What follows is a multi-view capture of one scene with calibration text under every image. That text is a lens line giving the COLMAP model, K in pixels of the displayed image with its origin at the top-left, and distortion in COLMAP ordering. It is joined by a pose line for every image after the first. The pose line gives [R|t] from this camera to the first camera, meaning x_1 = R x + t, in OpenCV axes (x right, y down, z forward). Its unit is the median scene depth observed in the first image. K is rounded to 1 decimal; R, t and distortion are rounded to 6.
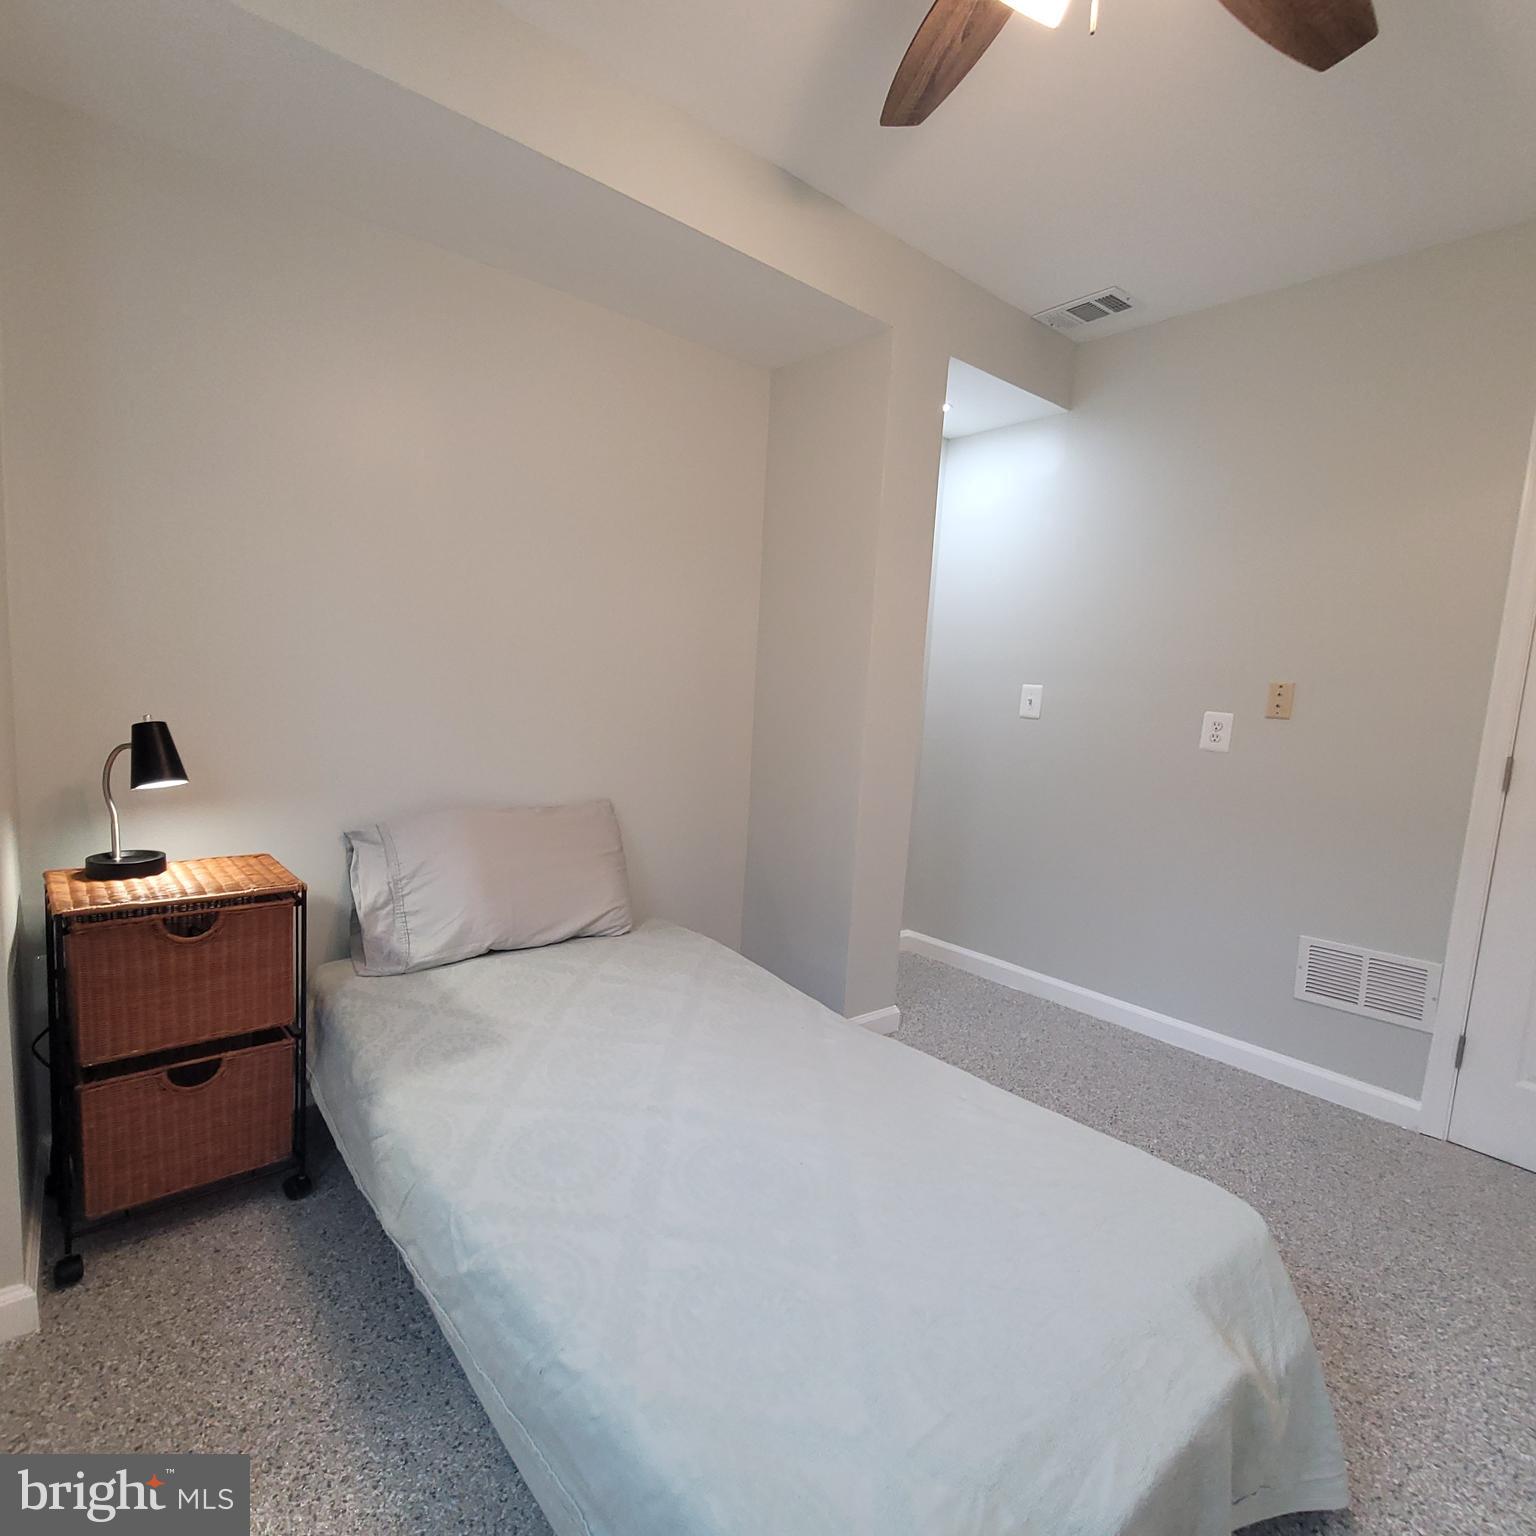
lens RADIAL K [[837.7, 0, 770.1], [0, 837.7, 776.5], [0, 0, 1]] dist [-0.006126, 0.001677]
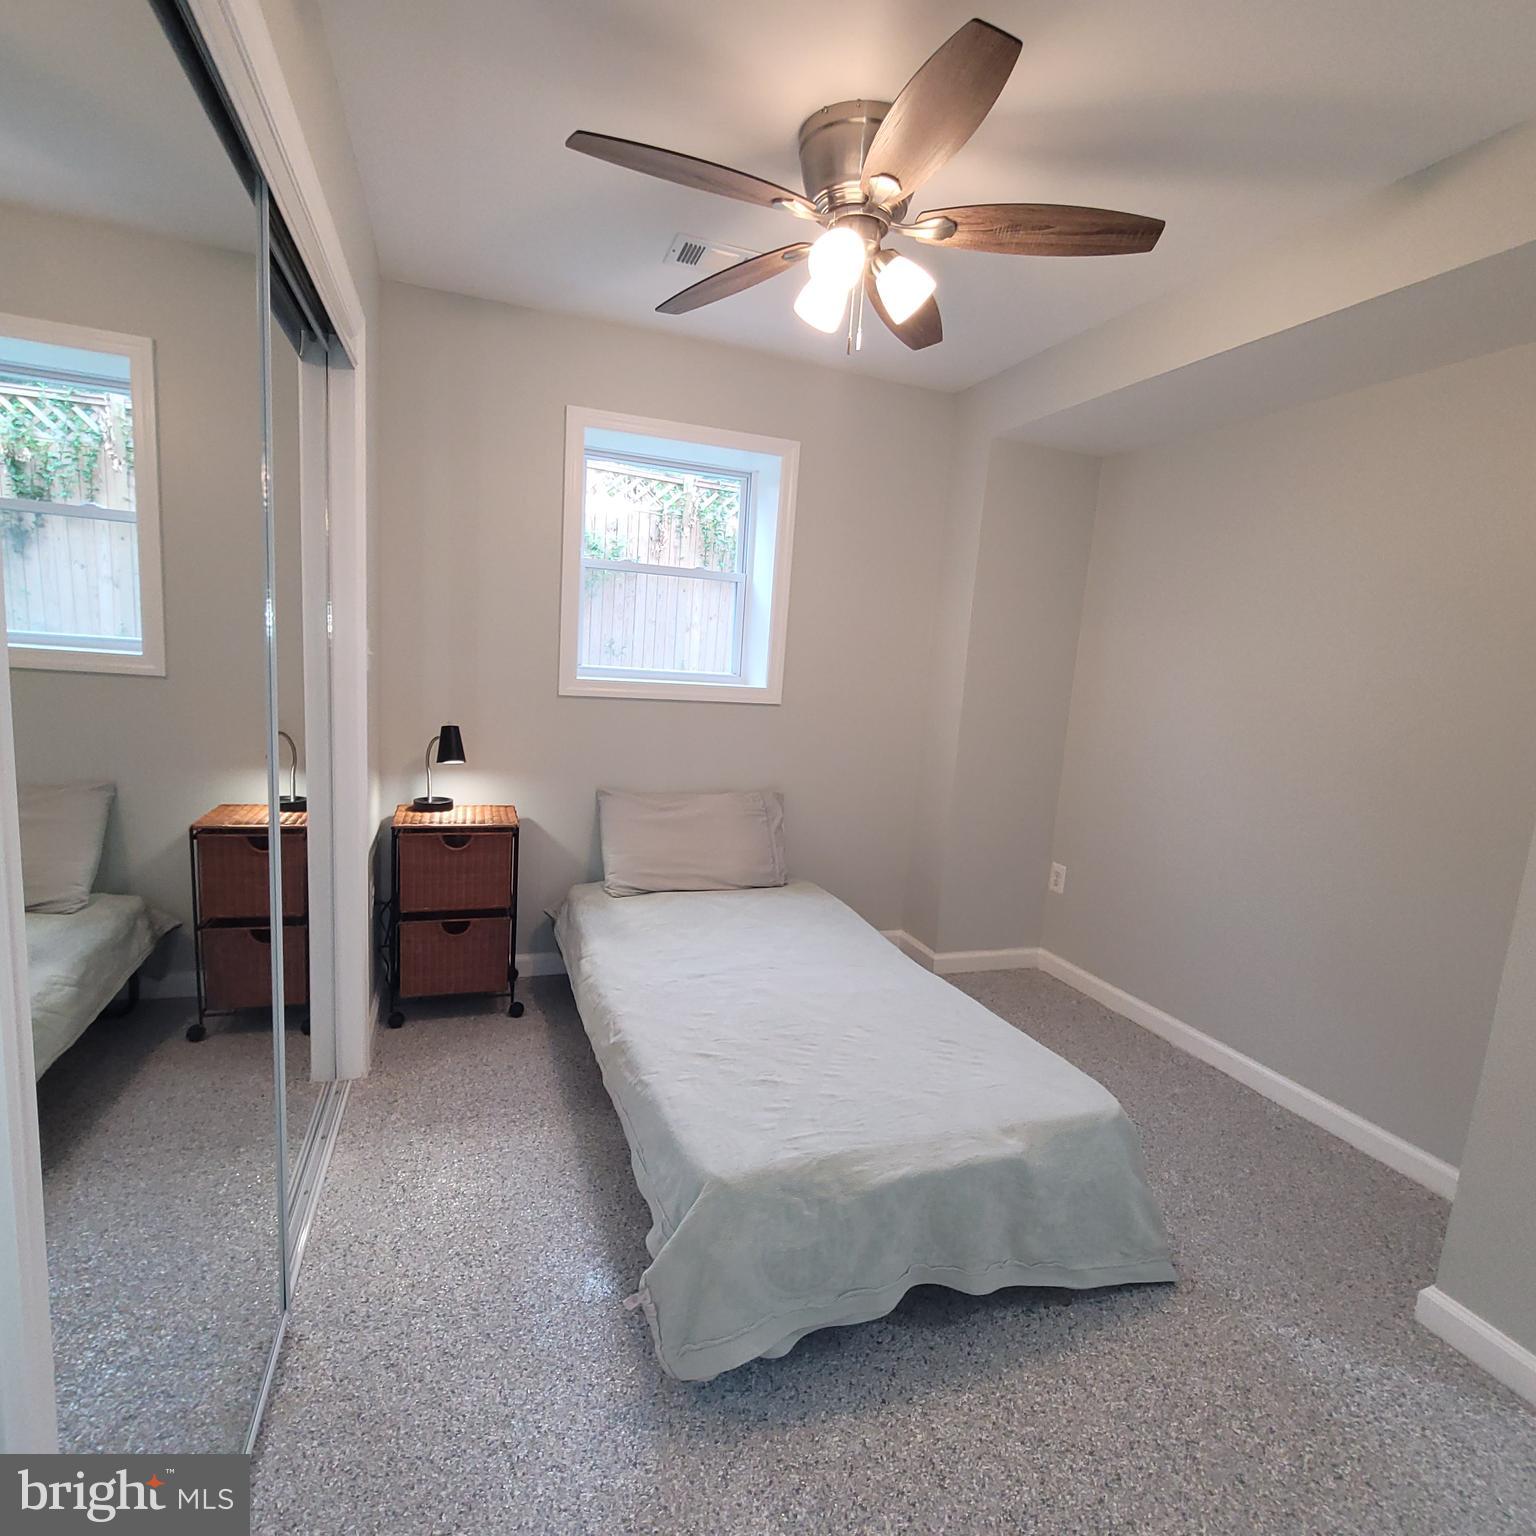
lens RADIAL K [[837.7, 0, 772.0], [0, 837.7, 770.8], [0, 0, 1]] dist [-0.006126, 0.001677]
pose [[-0.344109, 0.049020, -0.937649, 0.909906], [-0.193800, 0.973424, 0.122013, -0.086850], [0.918711, 0.223702, -0.325464, 0.681754]]
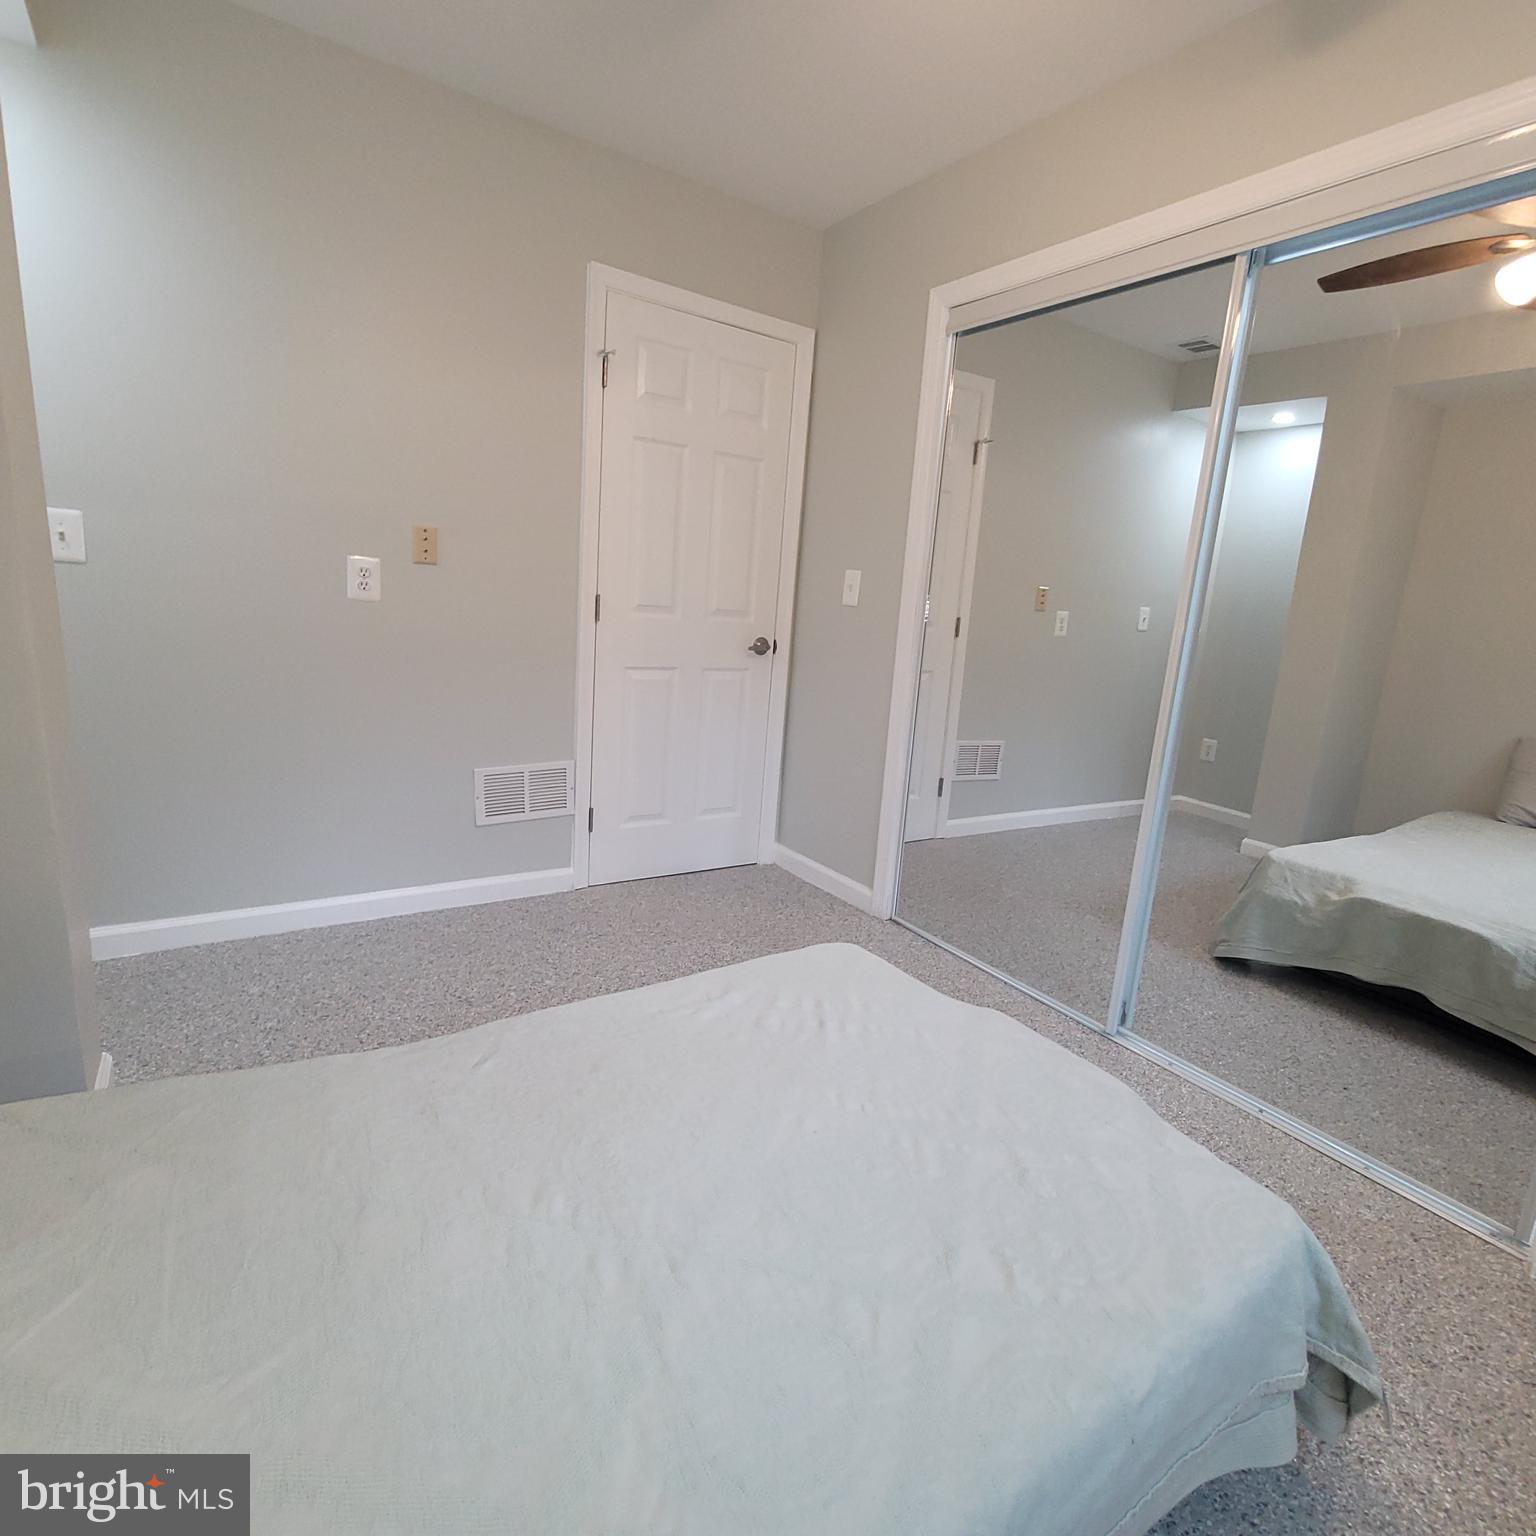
lens RADIAL K [[837.7, 0, 766.6], [0, 837.7, 778.3], [0, 0, 1]] dist [-0.006126, 0.001677]
pose [[0.119130, -0.263728, 0.957213, -0.367752], [0.047688, 0.964485, 0.259796, -0.064064], [-0.991733, 0.014698, 0.127475, 0.487278]]
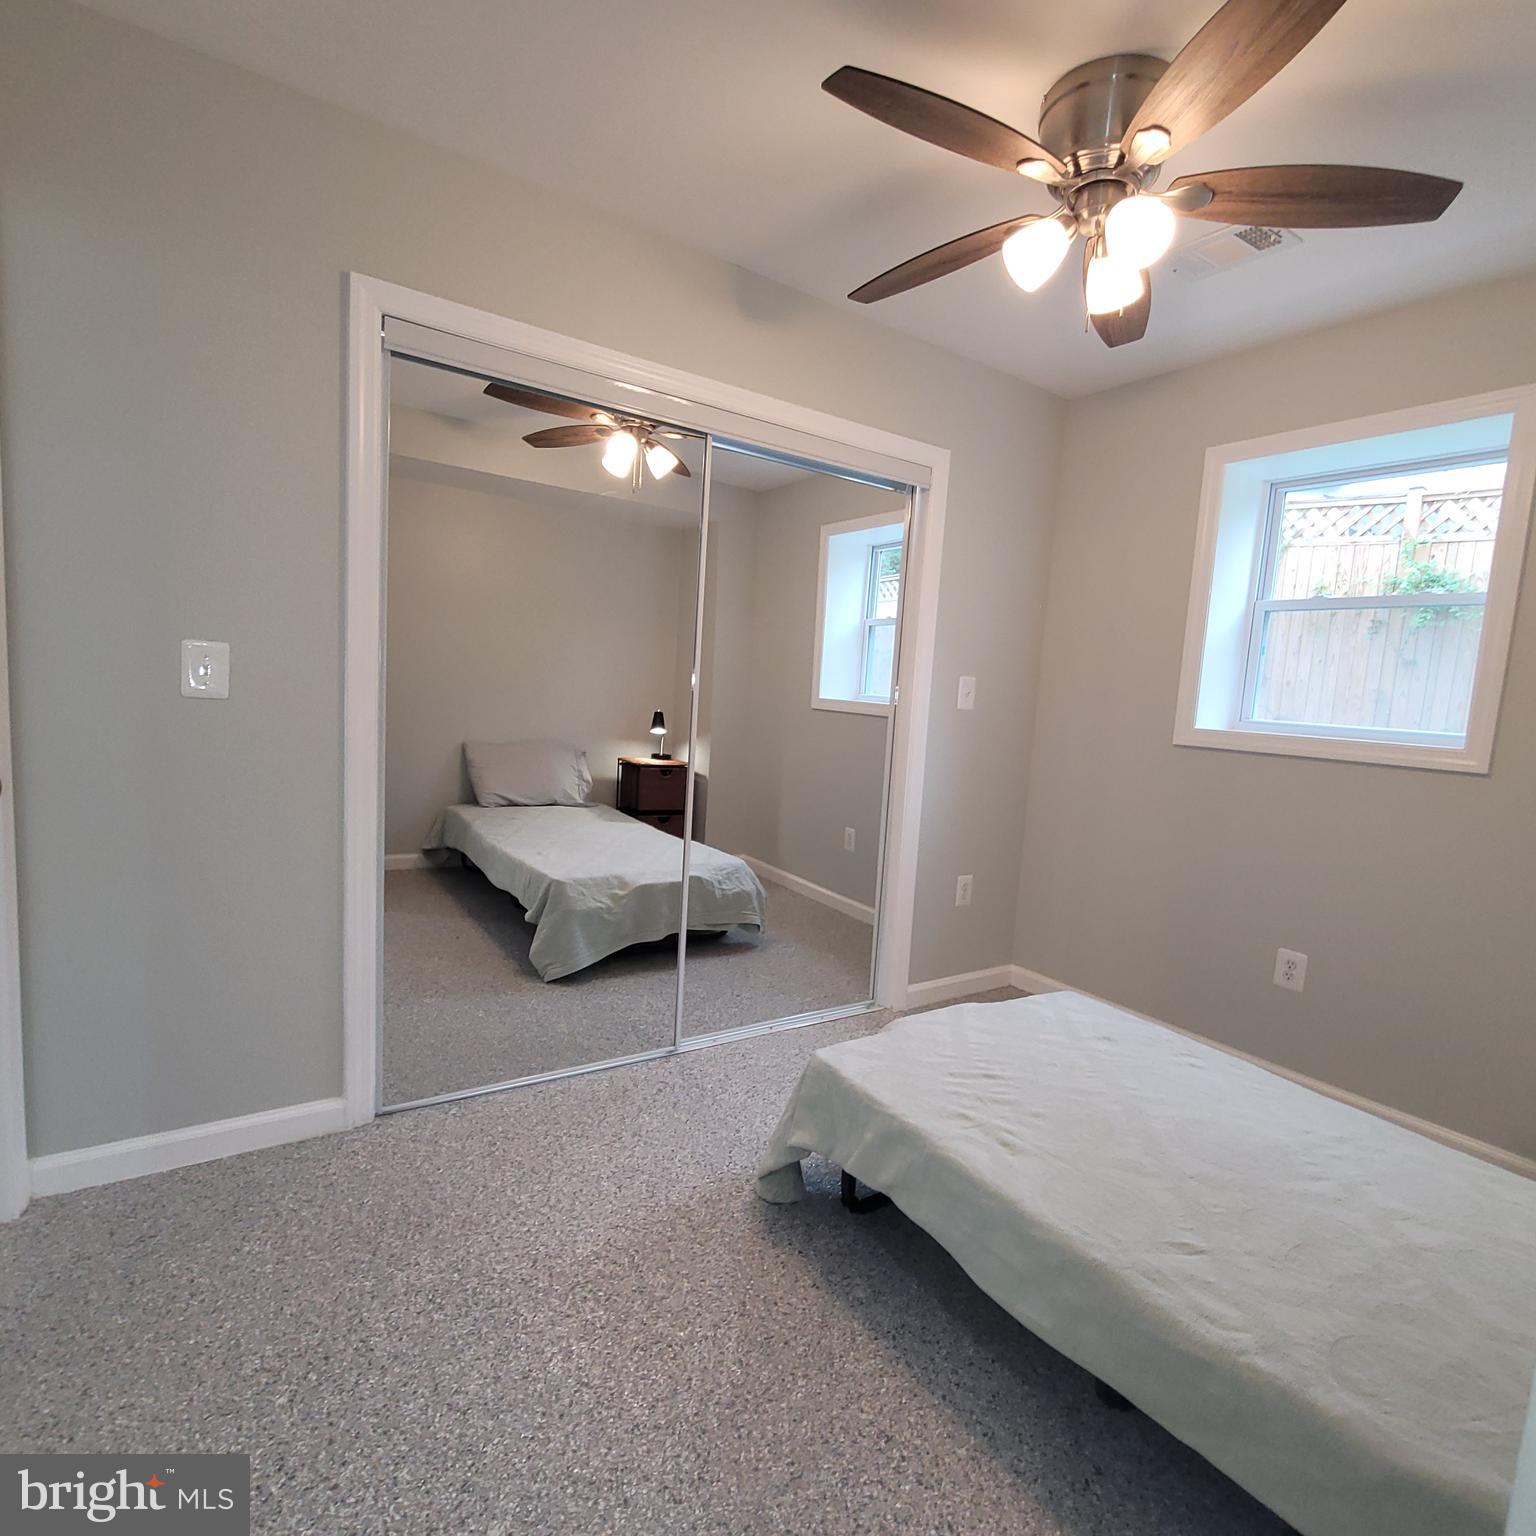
lens RADIAL K [[837.7, 0, 768.5], [0, 837.7, 767.0], [0, 0, 1]] dist [-0.006126, 0.001677]
pose [[-0.987125, -0.133271, 0.088449, 0.302982], [-0.111464, 0.969744, 0.217193, -0.146904], [-0.114718, 0.204538, -0.972113, 1.199968]]
